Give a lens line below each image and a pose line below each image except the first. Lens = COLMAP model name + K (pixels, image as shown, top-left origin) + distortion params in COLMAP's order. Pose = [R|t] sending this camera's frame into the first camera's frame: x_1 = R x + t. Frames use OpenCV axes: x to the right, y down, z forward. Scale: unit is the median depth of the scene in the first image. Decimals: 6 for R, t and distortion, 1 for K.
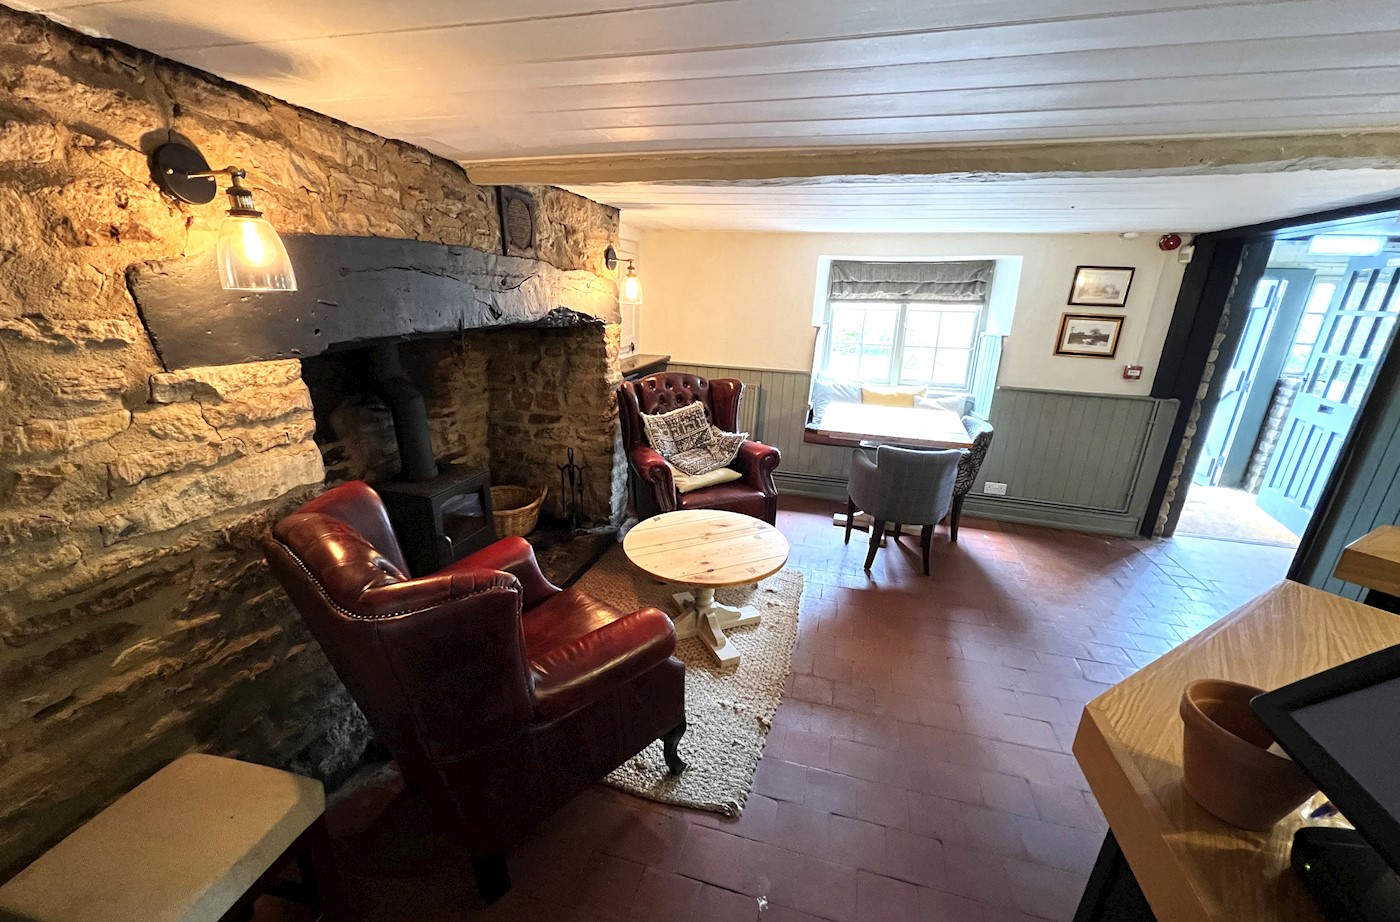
lens RADIAL K [[547.5, 0, 703.7], [0, 547.5, 488.0], [0, 0, 1]] dist [-0.002458, 0.001000]
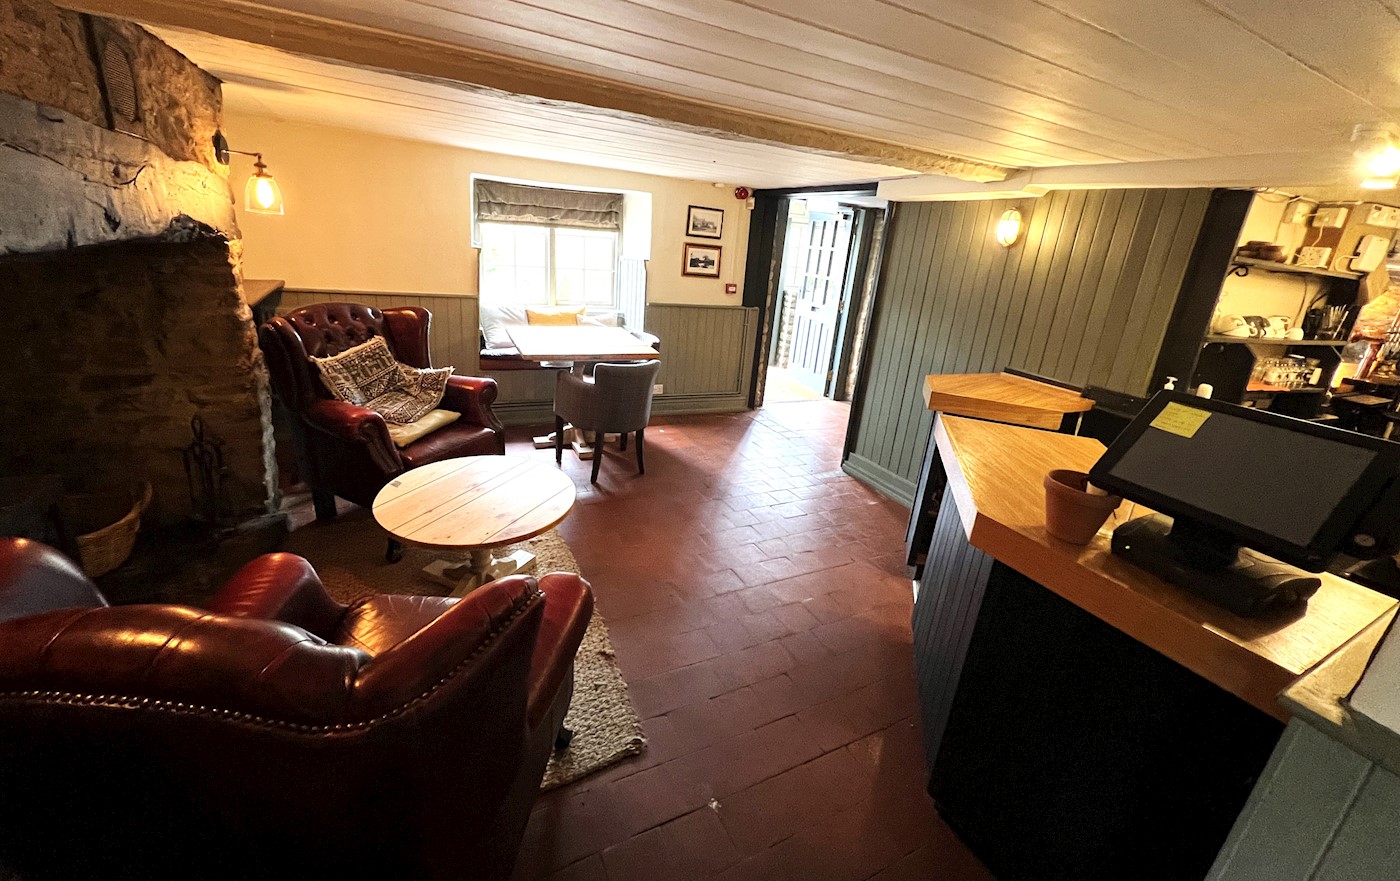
lens RADIAL K [[543.5, 0, 690.8], [0, 543.5, 399.8], [0, 0, 1]] dist [-0.001700, 0.000717]
pose [[0.749728, -0.154726, 0.643404, -0.207165], [0.160747, 0.985741, 0.049741, -0.029155], [-0.641926, 0.066134, 0.763909, 0.078383]]
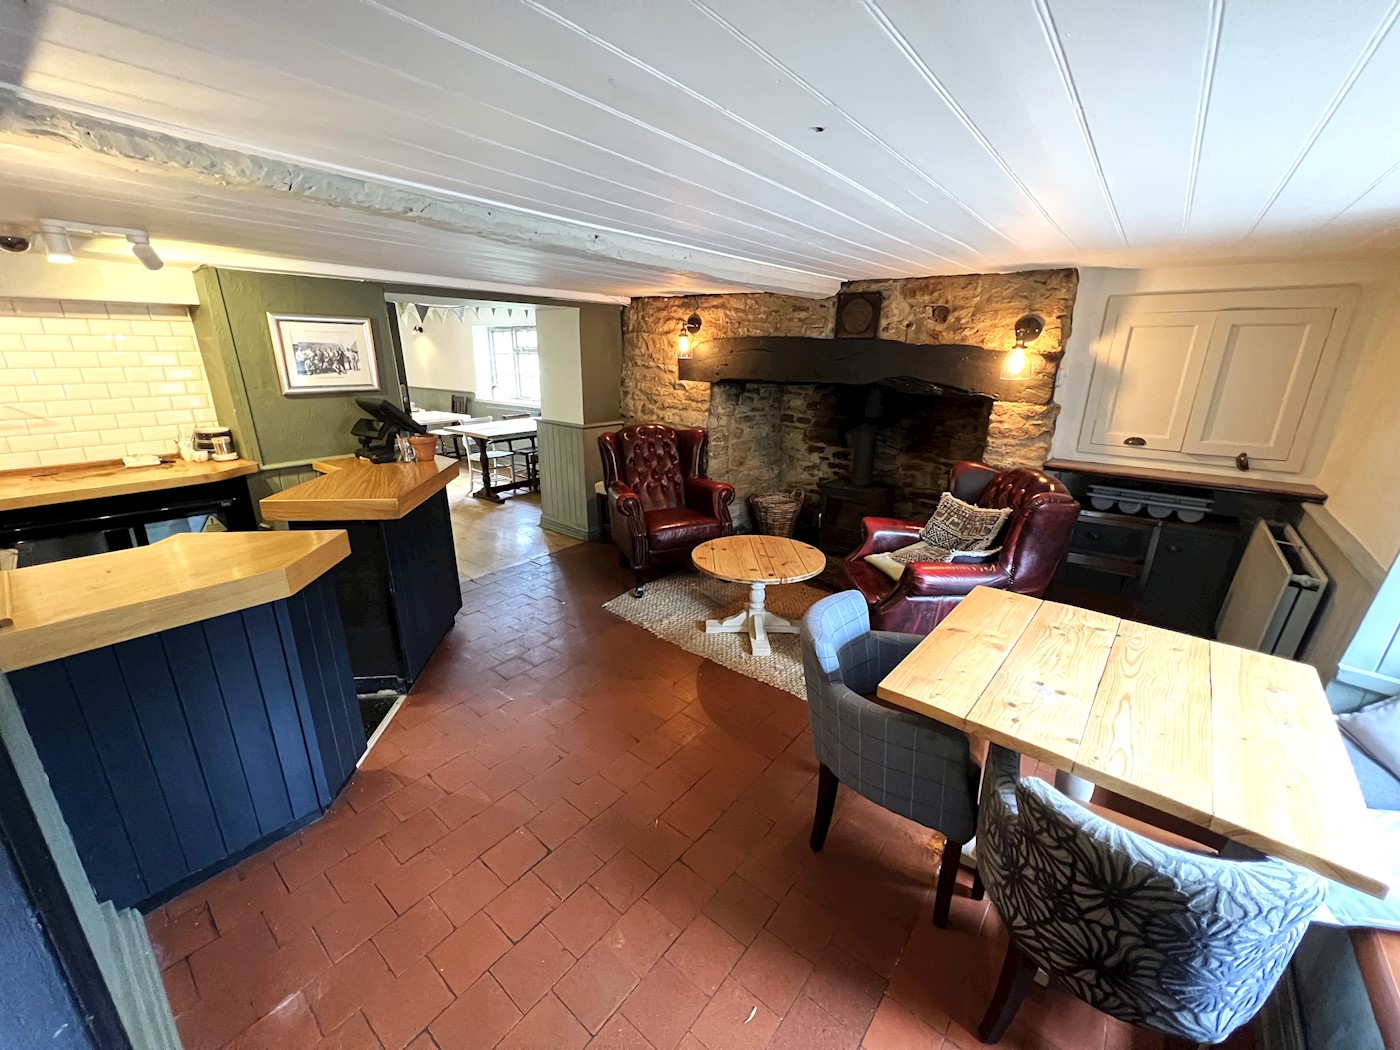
lens RADIAL K [[562.4, 0, 695.9], [0, 562.4, 528.2], [0, 0, 1]] dist [-0.001426, 0.000696]
pose [[-0.397411, 0.244079, -0.884585, 0.869415], [-0.336778, 0.857916, 0.388022, -0.297788], [0.853607, 0.452113, -0.258745, 0.871483]]
